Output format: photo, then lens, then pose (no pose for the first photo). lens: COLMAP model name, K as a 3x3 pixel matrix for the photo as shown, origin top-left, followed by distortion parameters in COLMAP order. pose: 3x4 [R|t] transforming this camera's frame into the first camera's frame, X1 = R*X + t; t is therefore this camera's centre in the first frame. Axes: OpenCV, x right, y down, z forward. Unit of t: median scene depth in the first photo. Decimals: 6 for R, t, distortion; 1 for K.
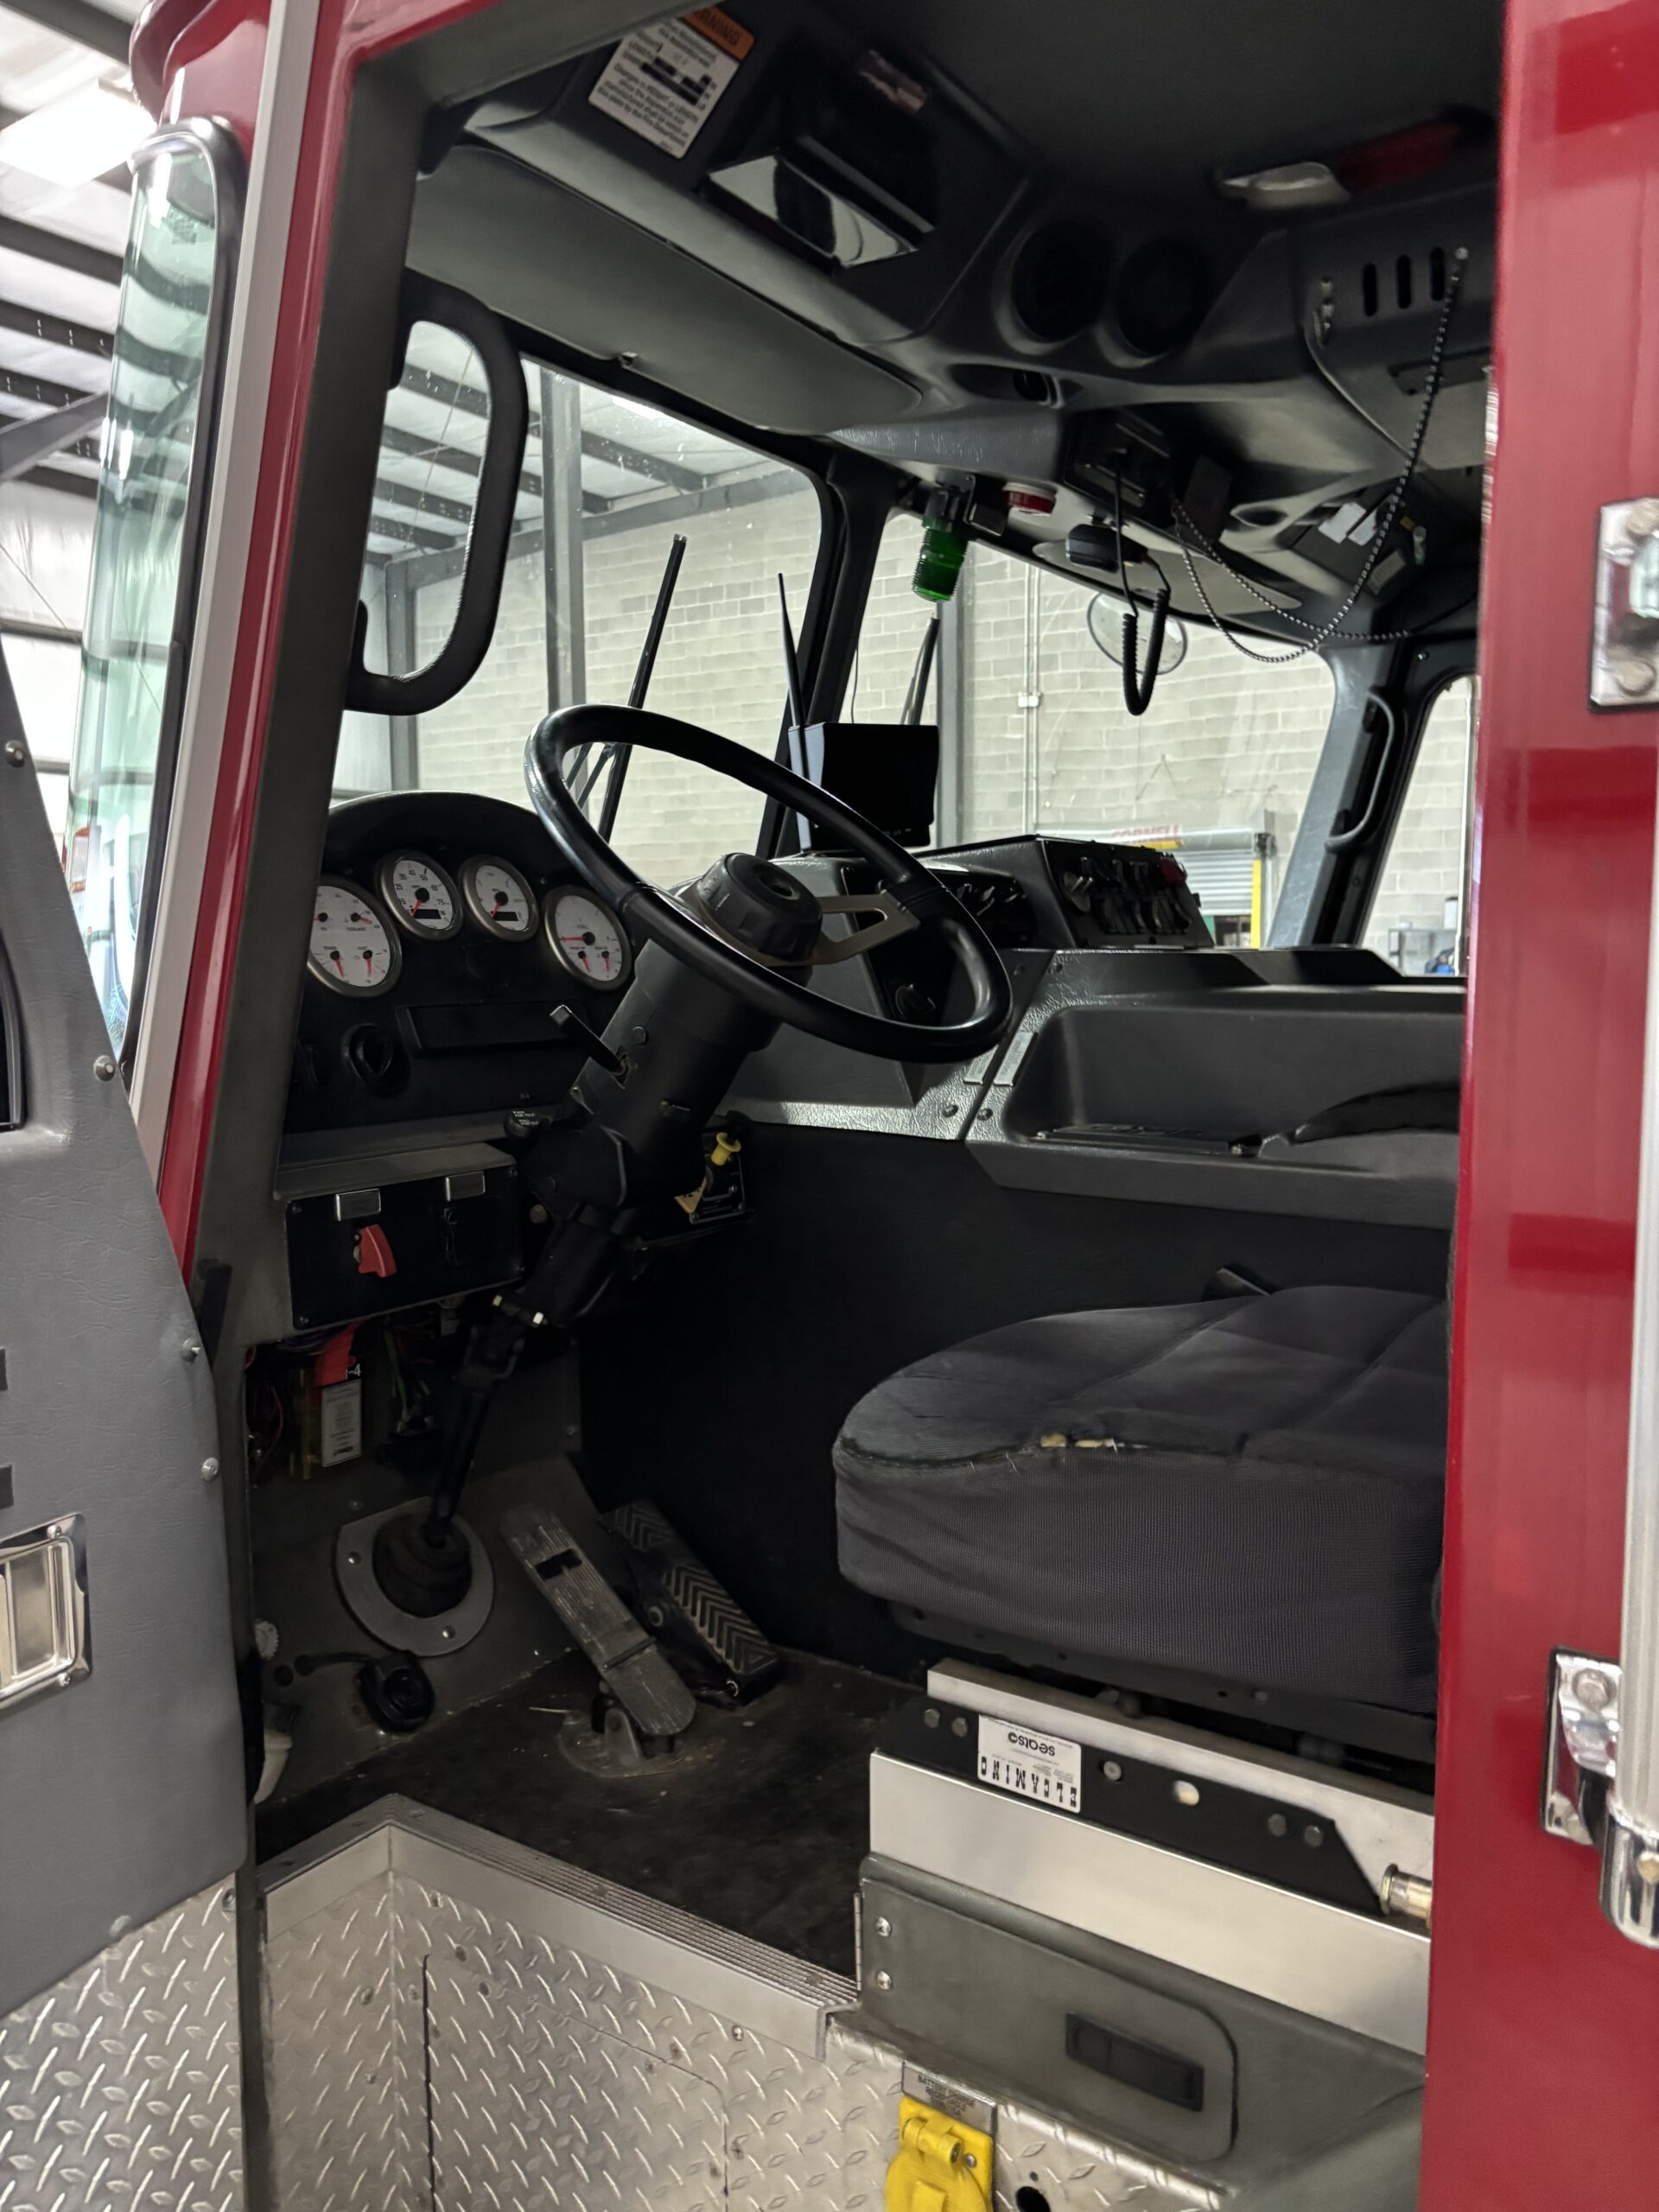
lens RADIAL K [[1634.9, 0, 821.2], [0, 1634.9, 1083.7], [0, 0, 1]] dist [0.071198, -0.102202]
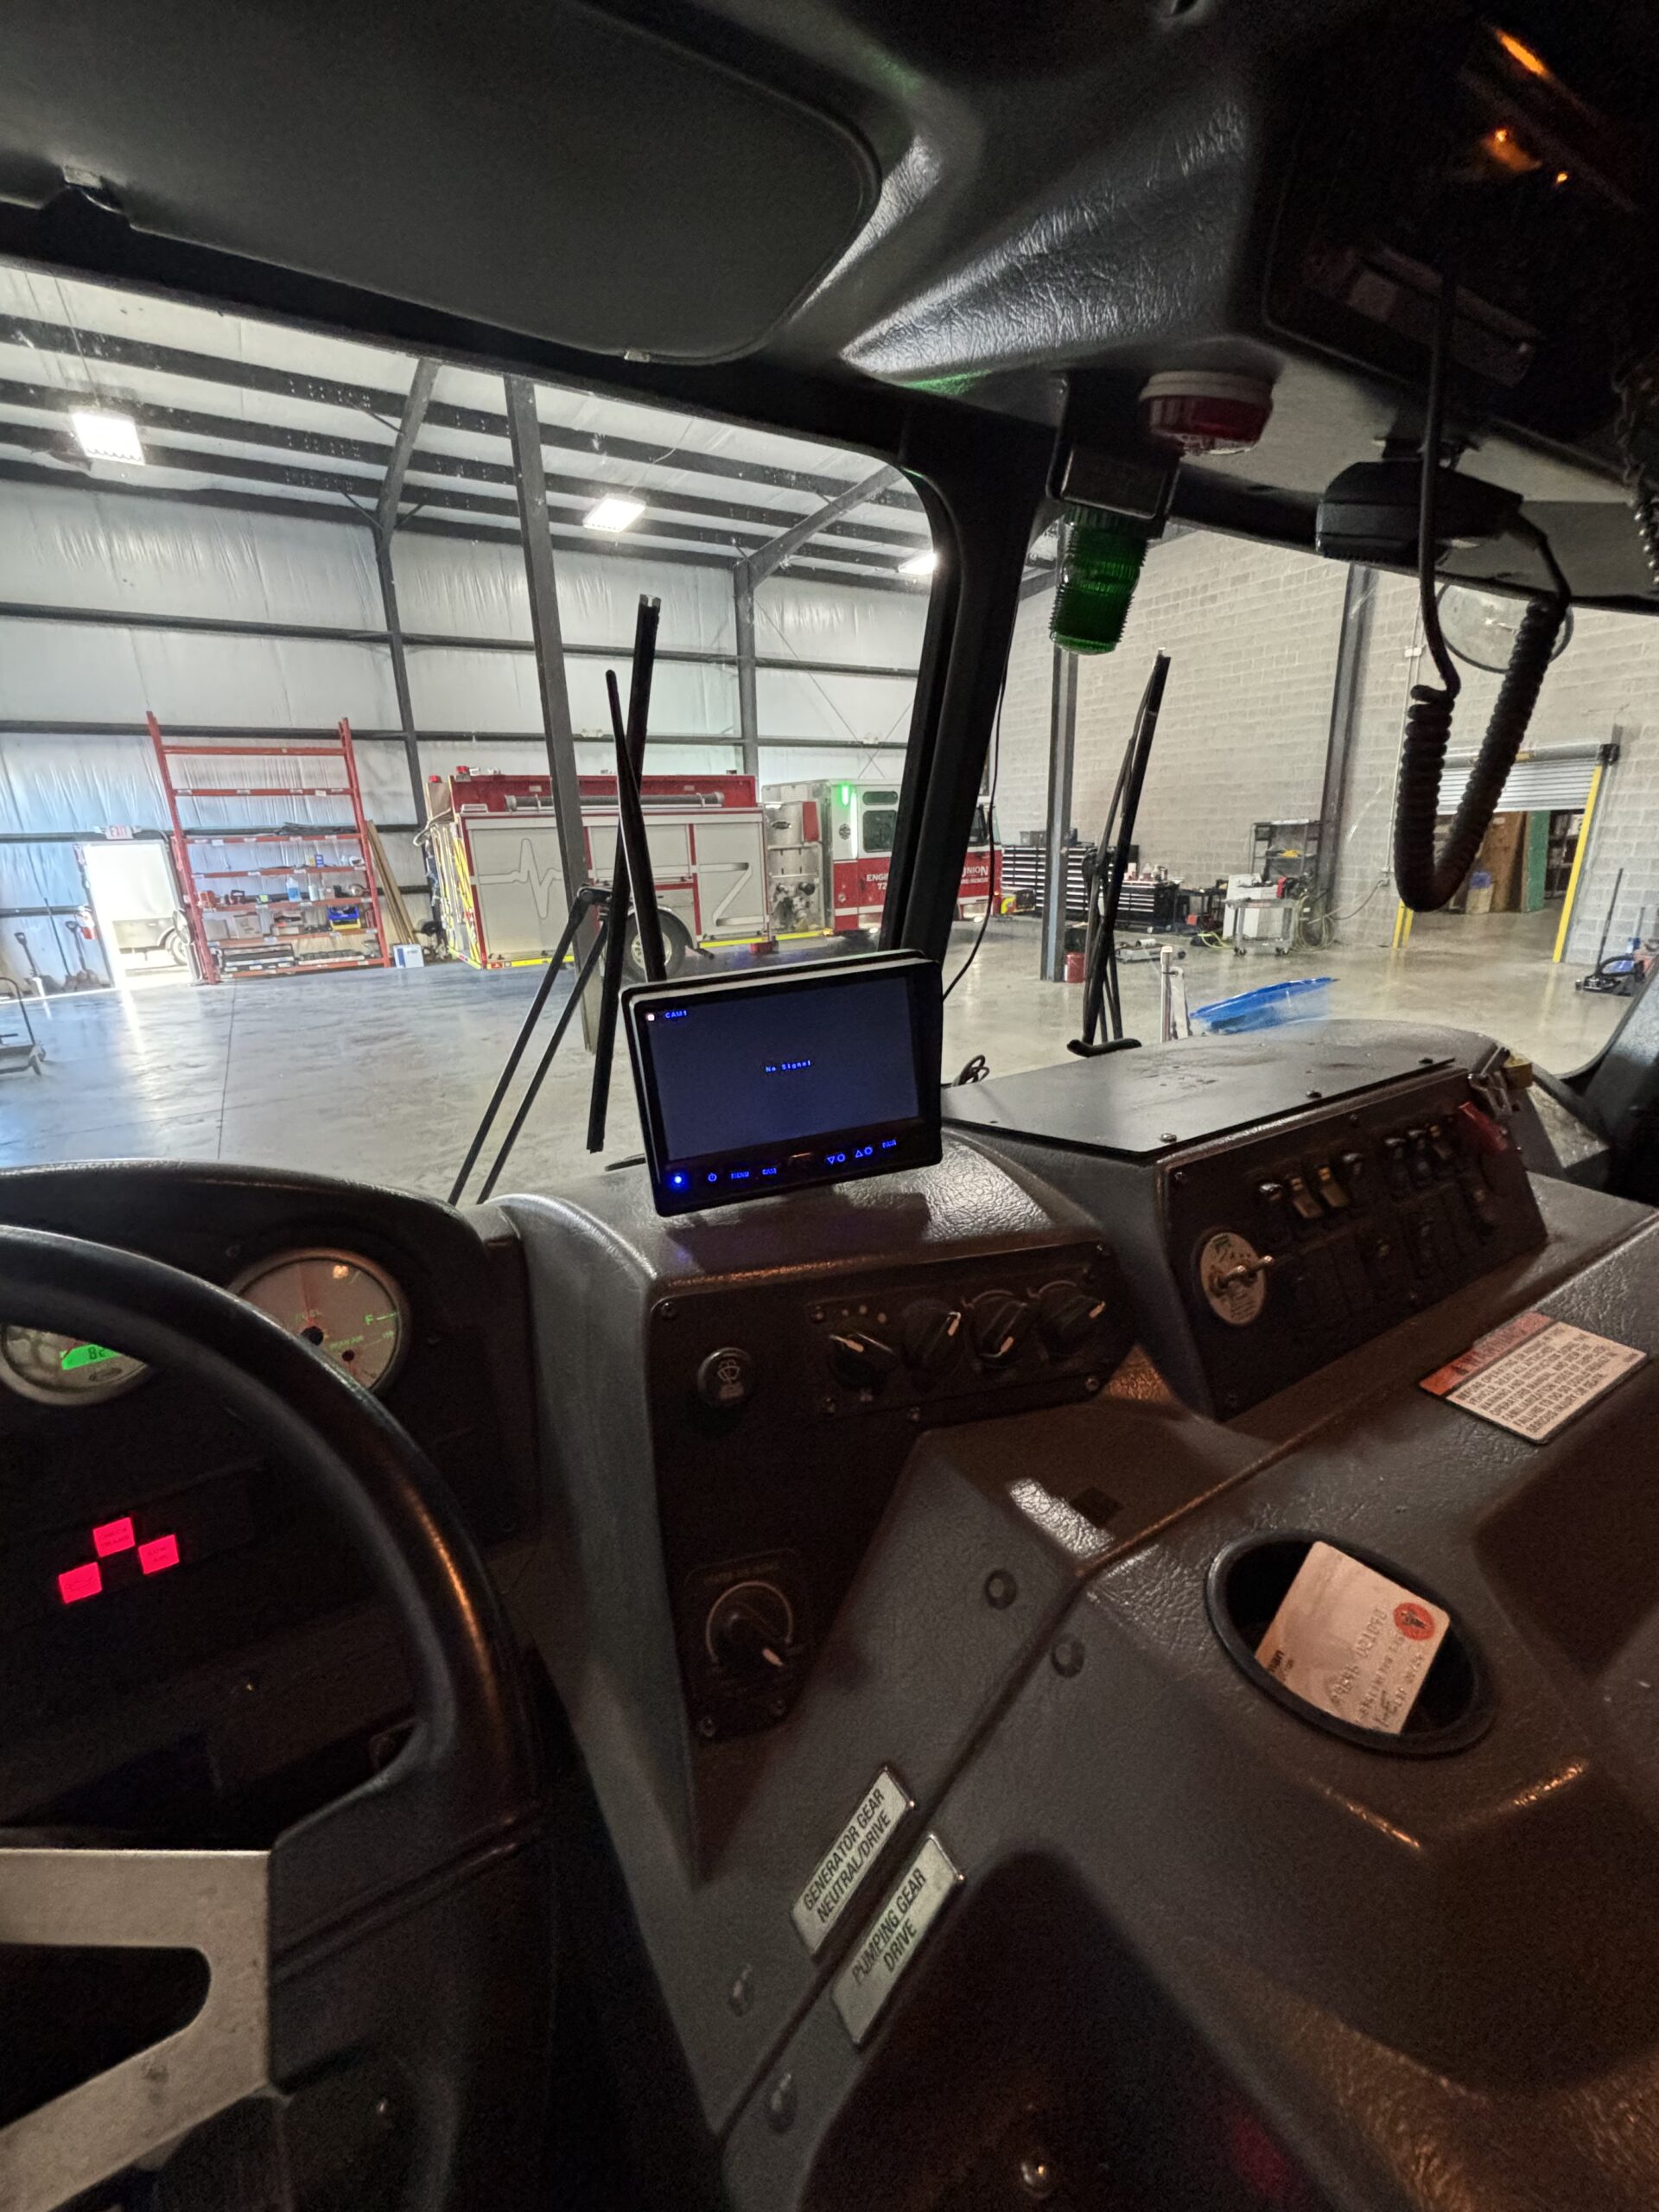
lens RADIAL K [[885.1, 0, 823.0], [0, 885.1, 1098.2], [0, 0, 1]] dist [-0.000606, -0.000011]
pose [[0.909595, 0.103419, -0.402420, 0.130546], [-0.015549, 0.976322, 0.215761, -0.201408], [0.415205, -0.189998, 0.889666, 0.635595]]
